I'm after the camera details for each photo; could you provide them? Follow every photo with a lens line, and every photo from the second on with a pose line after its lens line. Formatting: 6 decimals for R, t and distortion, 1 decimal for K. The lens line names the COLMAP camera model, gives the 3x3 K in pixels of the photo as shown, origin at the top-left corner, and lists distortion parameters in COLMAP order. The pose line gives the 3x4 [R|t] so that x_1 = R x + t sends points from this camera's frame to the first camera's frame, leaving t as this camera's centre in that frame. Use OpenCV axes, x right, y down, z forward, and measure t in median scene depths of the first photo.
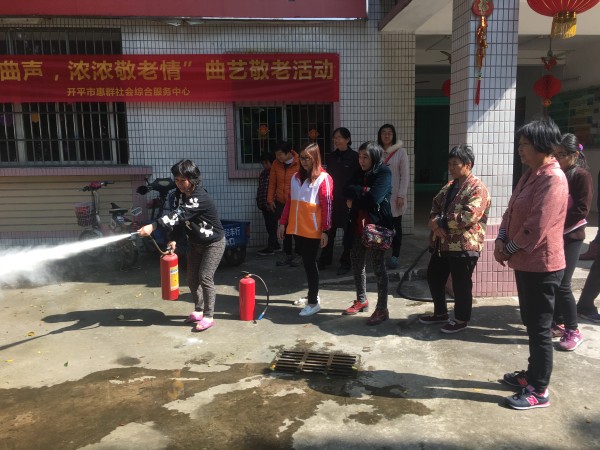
lens RADIAL K [[502.0, 0, 299.7], [0, 502.0, 227.2], [0, 0, 1]] dist [0.075234, -0.087577]
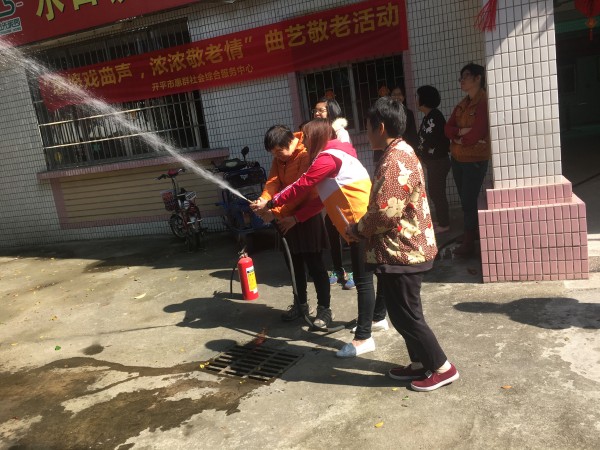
lens RADIAL K [[502.0, 0, 299.0], [0, 502.0, 225.0], [0, 0, 1]] dist [0.075234, -0.087577]
pose [[0.919696, -0.046060, -0.389919, 0.237335], [0.073738, 0.995687, 0.056307, -0.011534], [0.385644, -0.080538, 0.919126, 0.104439]]
